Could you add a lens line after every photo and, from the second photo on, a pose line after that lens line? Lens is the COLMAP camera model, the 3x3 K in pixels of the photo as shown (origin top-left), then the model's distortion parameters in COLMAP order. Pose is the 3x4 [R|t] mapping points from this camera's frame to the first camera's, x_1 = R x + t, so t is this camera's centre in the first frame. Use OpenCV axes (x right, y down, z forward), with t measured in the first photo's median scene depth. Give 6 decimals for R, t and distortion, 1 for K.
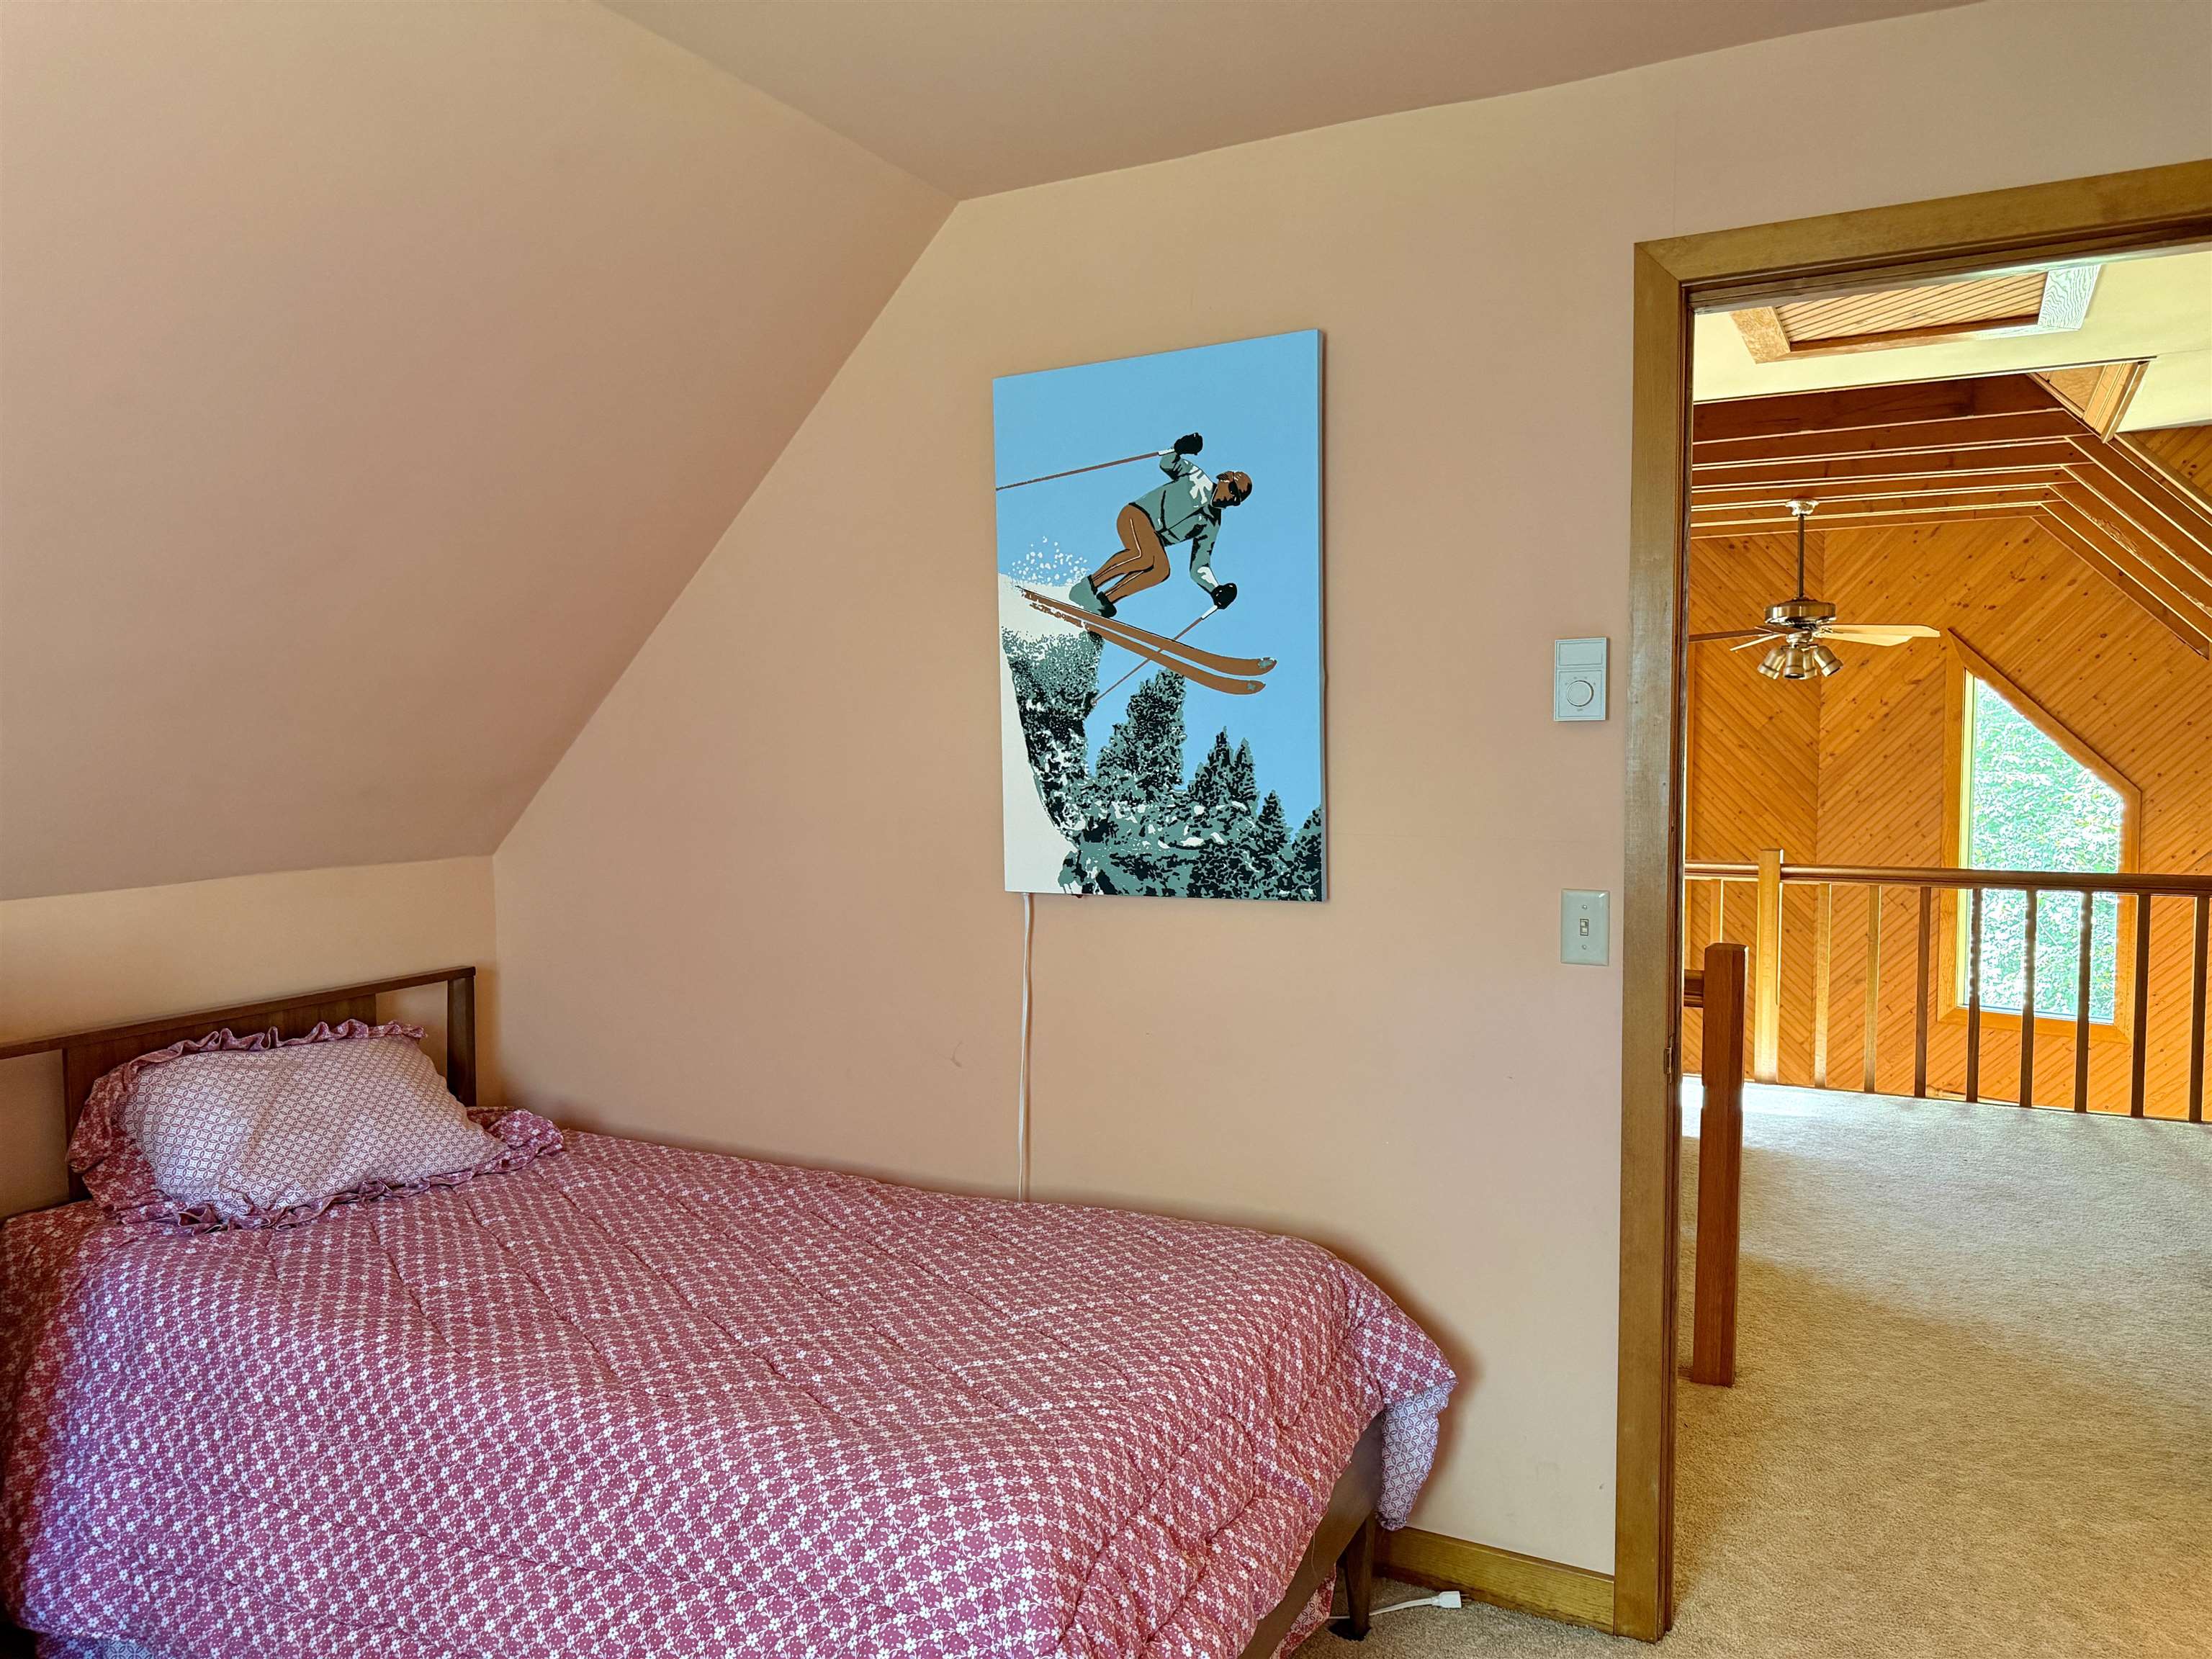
lens RADIAL K [[1549.0, 0, 1106.0], [0, 1549.0, 829.5], [0, 0, 1]] dist [-0.000051, -0.033427]
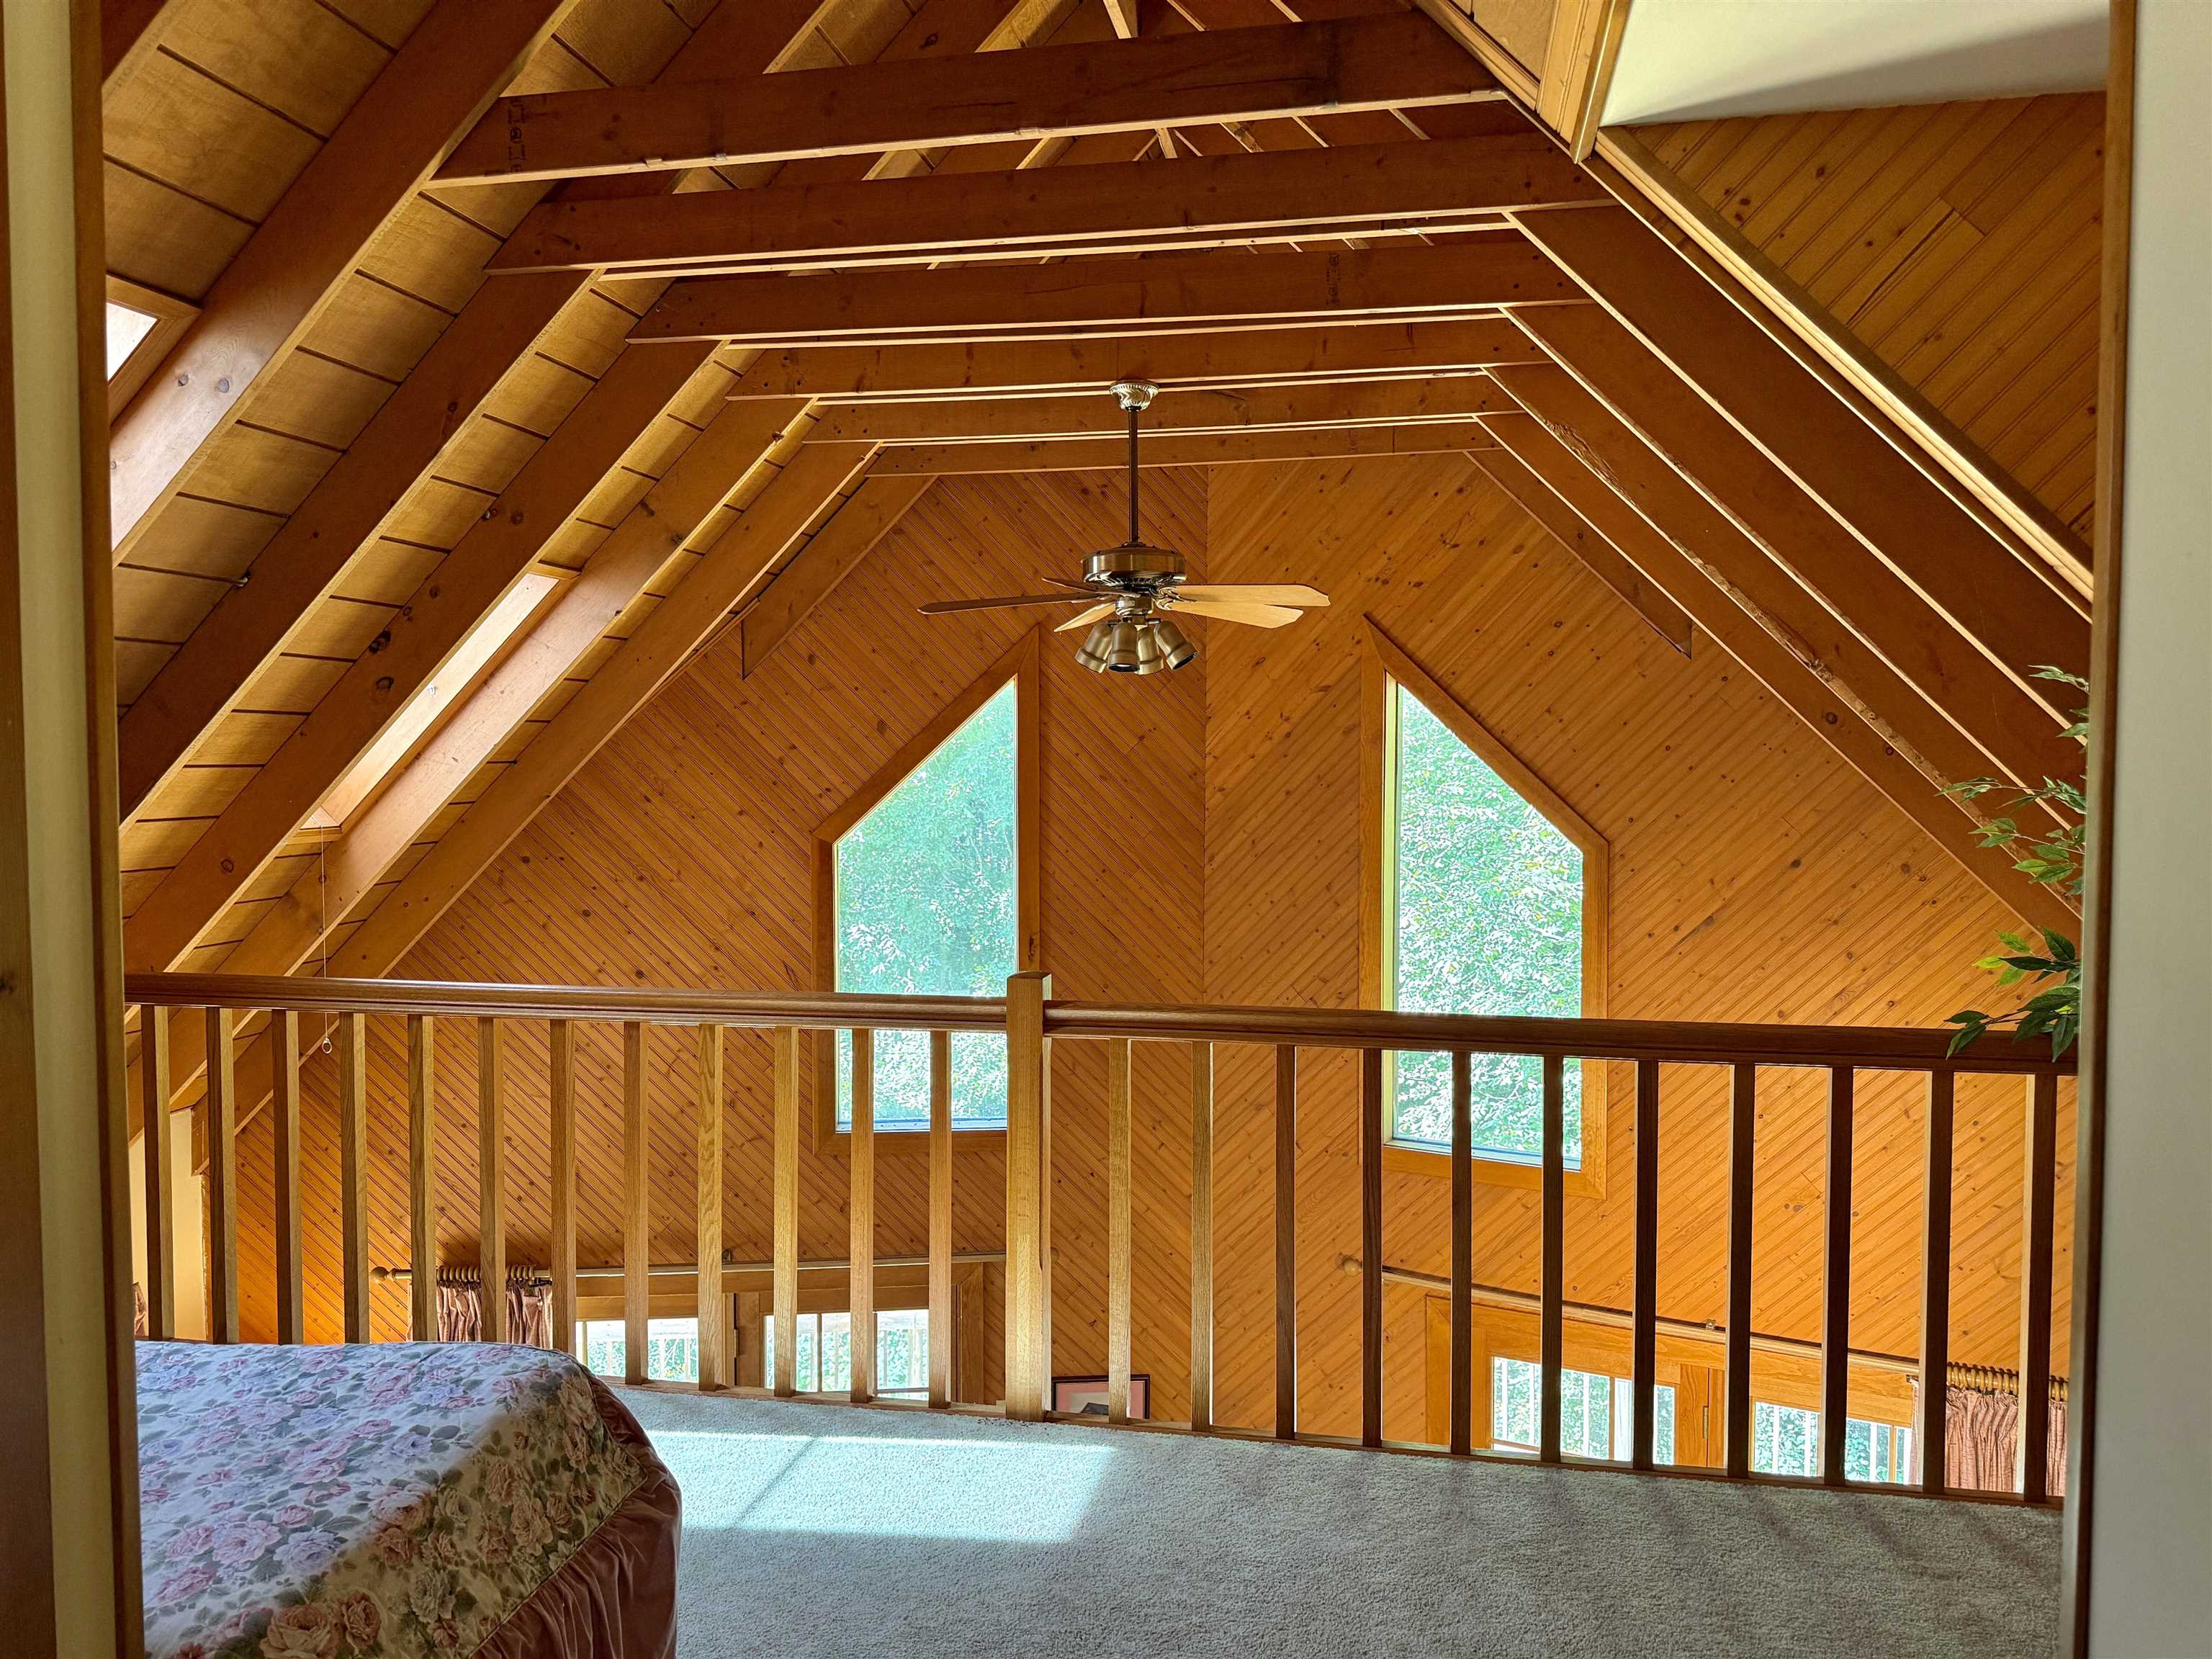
lens RADIAL K [[1549.0, 0, 1106.0], [0, 1549.0, 829.5], [0, 0, 1]] dist [-0.000051, -0.033427]
pose [[0.955591, -0.006072, 0.294633, 0.224031], [0.011129, 0.999818, -0.015491, -0.021047], [-0.294486, 0.018082, 0.955485, 0.358931]]
